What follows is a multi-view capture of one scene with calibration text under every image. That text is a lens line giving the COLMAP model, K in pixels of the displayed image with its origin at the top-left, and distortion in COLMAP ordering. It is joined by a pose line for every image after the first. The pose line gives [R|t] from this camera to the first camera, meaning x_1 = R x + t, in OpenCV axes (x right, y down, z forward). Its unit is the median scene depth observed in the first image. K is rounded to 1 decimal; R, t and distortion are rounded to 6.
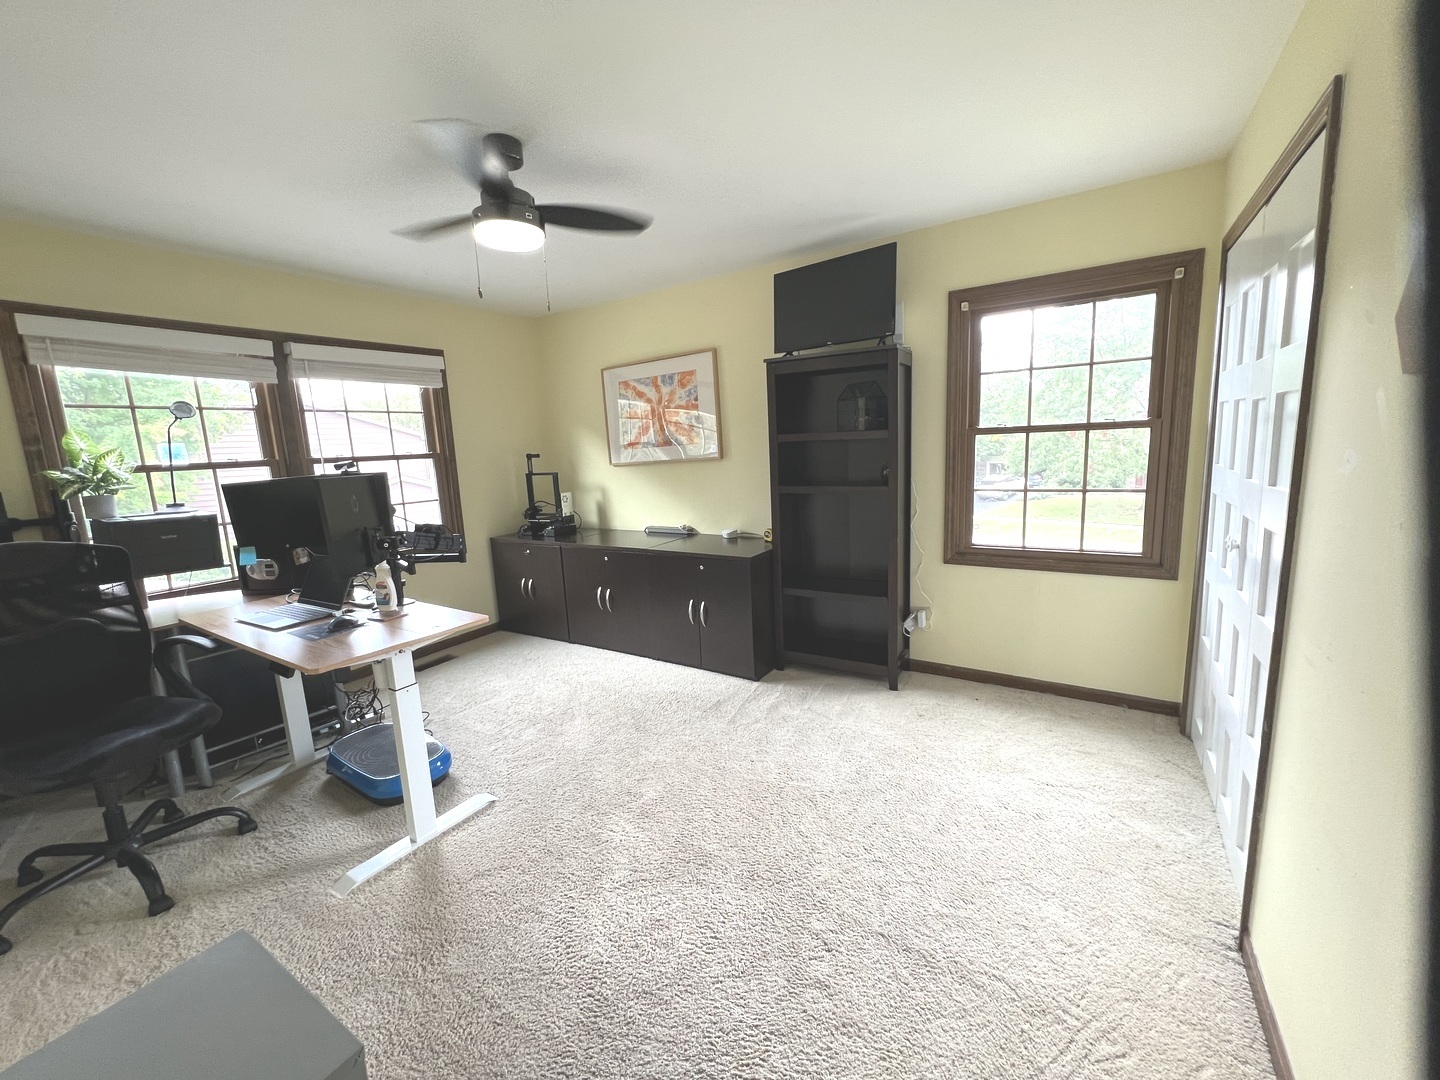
lens RADIAL K [[583.0, 0, 720.0], [0, 583.0, 540.0], [0, 0, 1]] dist [0.000473, 0.000024]
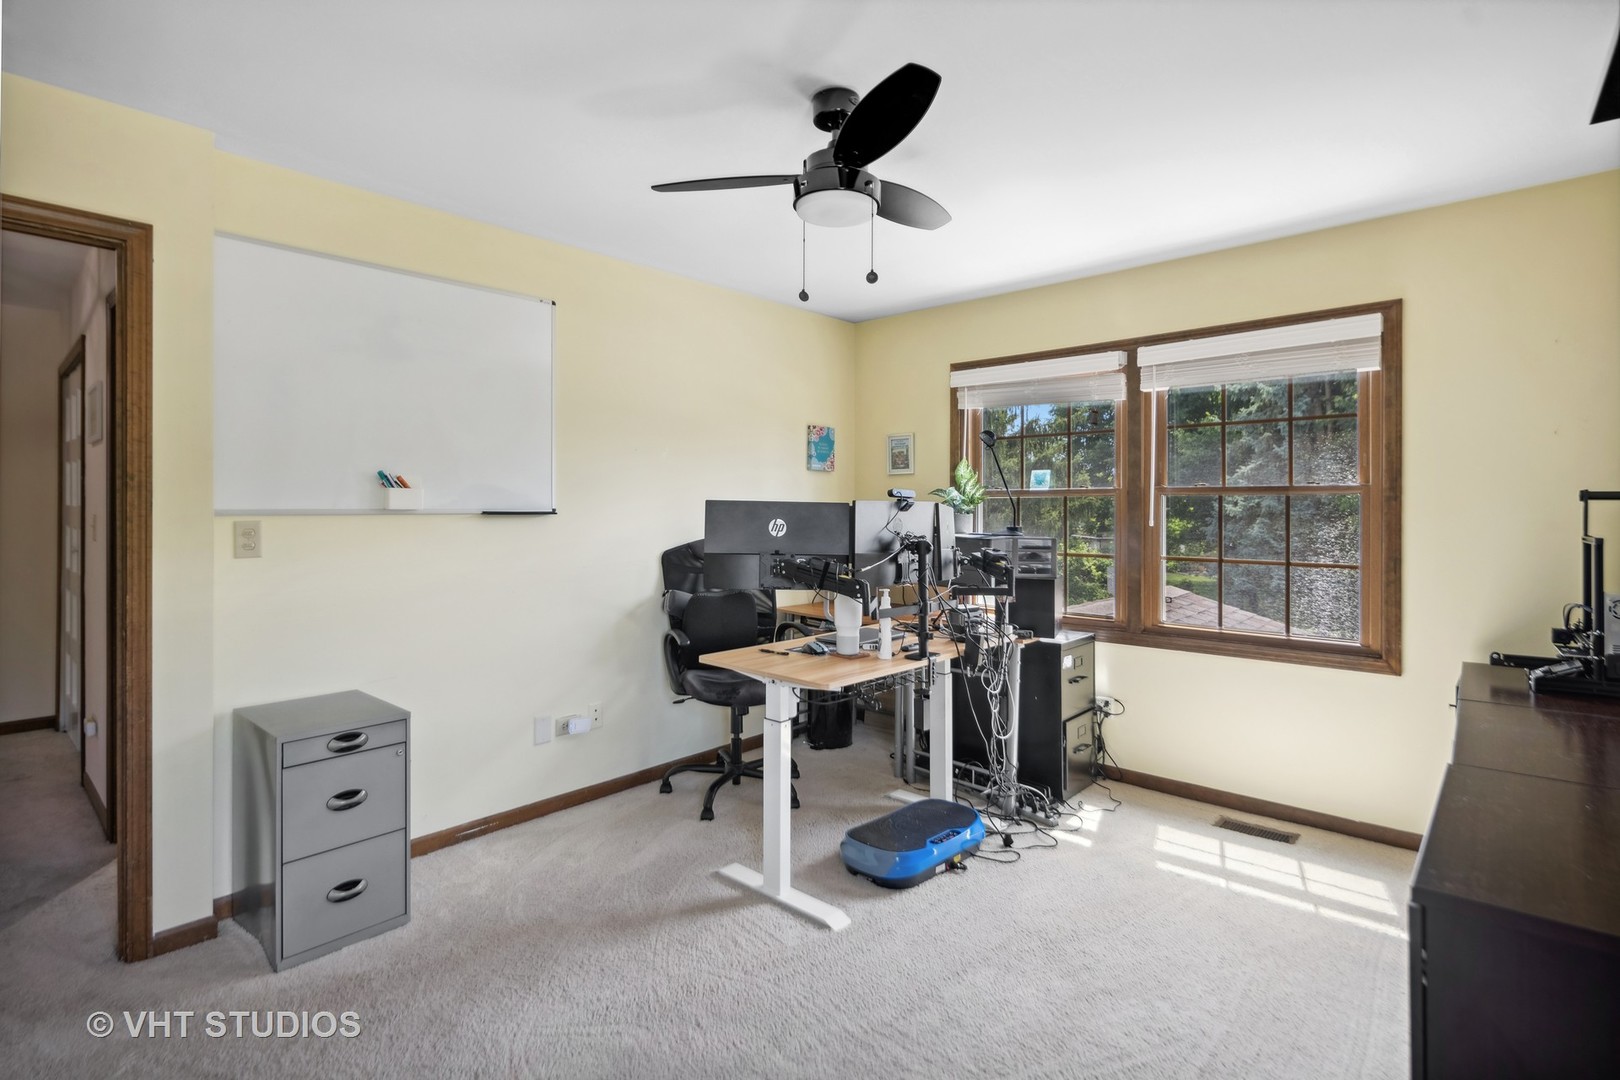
lens RADIAL K [[789.2, 0, 802.3], [0, 789.2, 528.5], [0, 0, 1]] dist [0.000035, -0.001680]
pose [[-0.175046, 0.061890, -0.982613, 0.619251], [-0.158095, 0.983305, 0.090097, -0.158936], [0.971784, 0.171118, -0.162339, 1.054799]]
